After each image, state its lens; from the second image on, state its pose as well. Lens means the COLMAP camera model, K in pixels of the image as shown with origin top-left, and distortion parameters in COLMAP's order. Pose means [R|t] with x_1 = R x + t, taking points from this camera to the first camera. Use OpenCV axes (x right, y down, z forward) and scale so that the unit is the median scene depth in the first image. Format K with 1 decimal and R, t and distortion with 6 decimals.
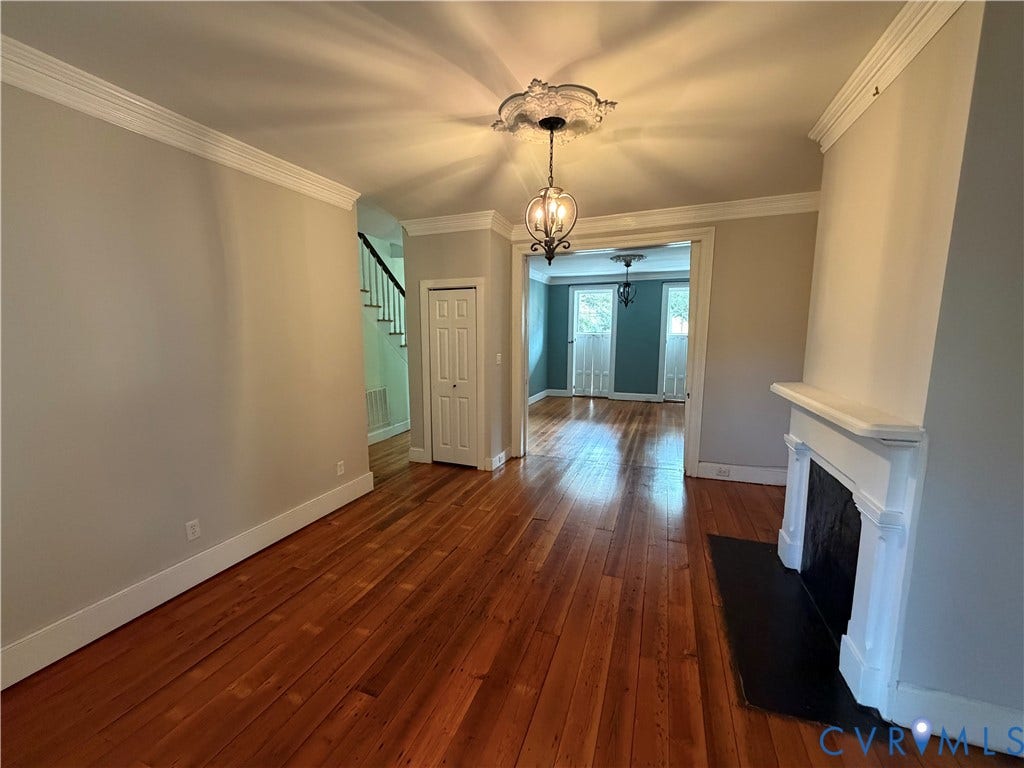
lens RADIAL K [[407.1, 0, 506.8], [0, 407.1, 388.7], [0, 0, 1]] dist [-0.000955, 0.000078]
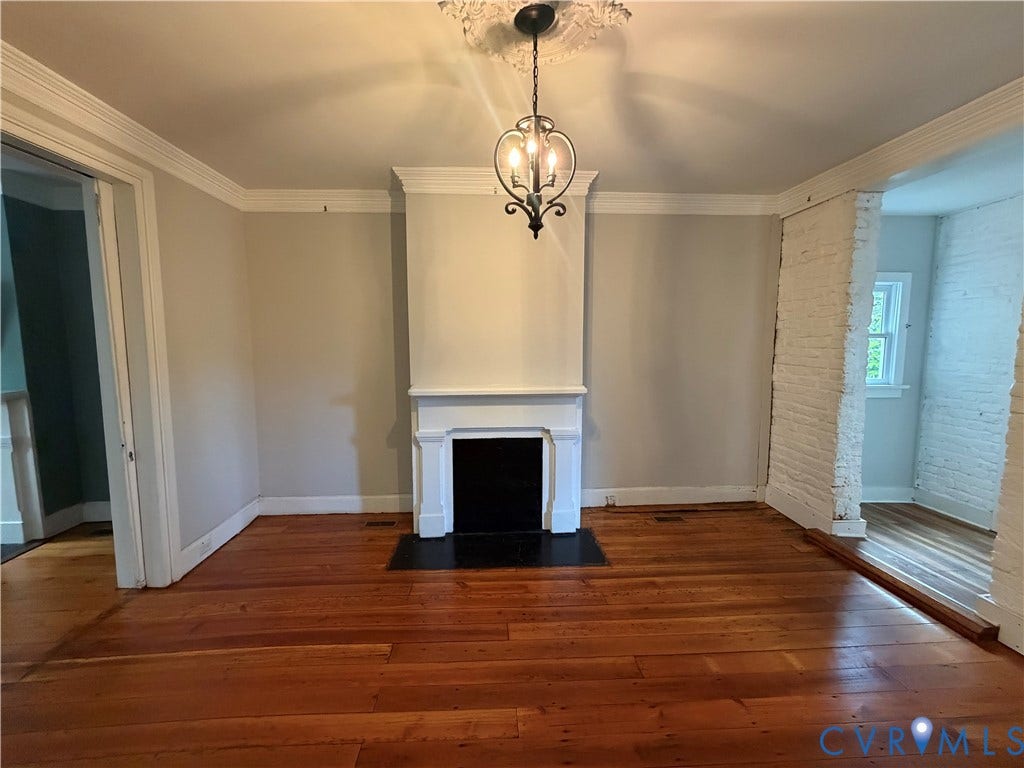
lens RADIAL K [[407.1, 0, 510.0], [0, 407.1, 385.6], [0, 0, 1]] dist [-0.000955, 0.000078]
pose [[-0.414806, -0.089441, 0.905503, -0.491364], [0.129299, 0.979264, 0.155958, -0.177083], [-0.900676, 0.181773, -0.394640, 1.336281]]
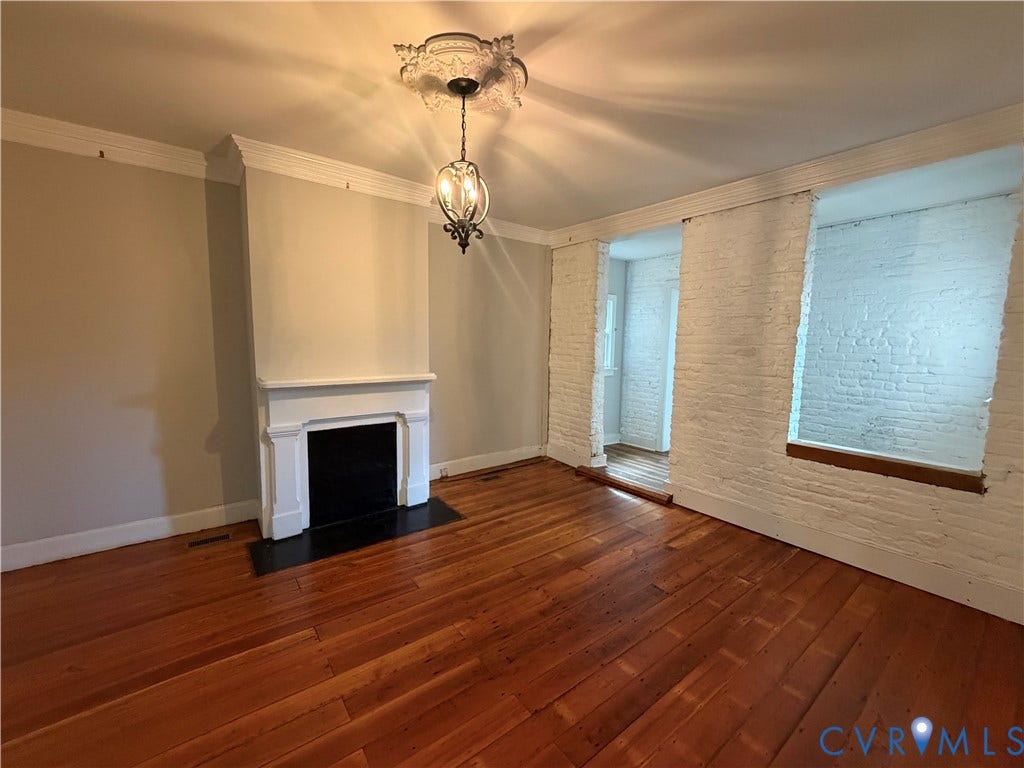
lens RADIAL K [[407.1, 0, 510.2], [0, 407.1, 386.7], [0, 0, 1]] dist [-0.000955, 0.000078]
pose [[-0.853124, -0.070897, 0.516869, -0.435902], [0.057727, 0.971812, 0.228582, -0.220016], [-0.518505, 0.224846, -0.824983, 1.708076]]
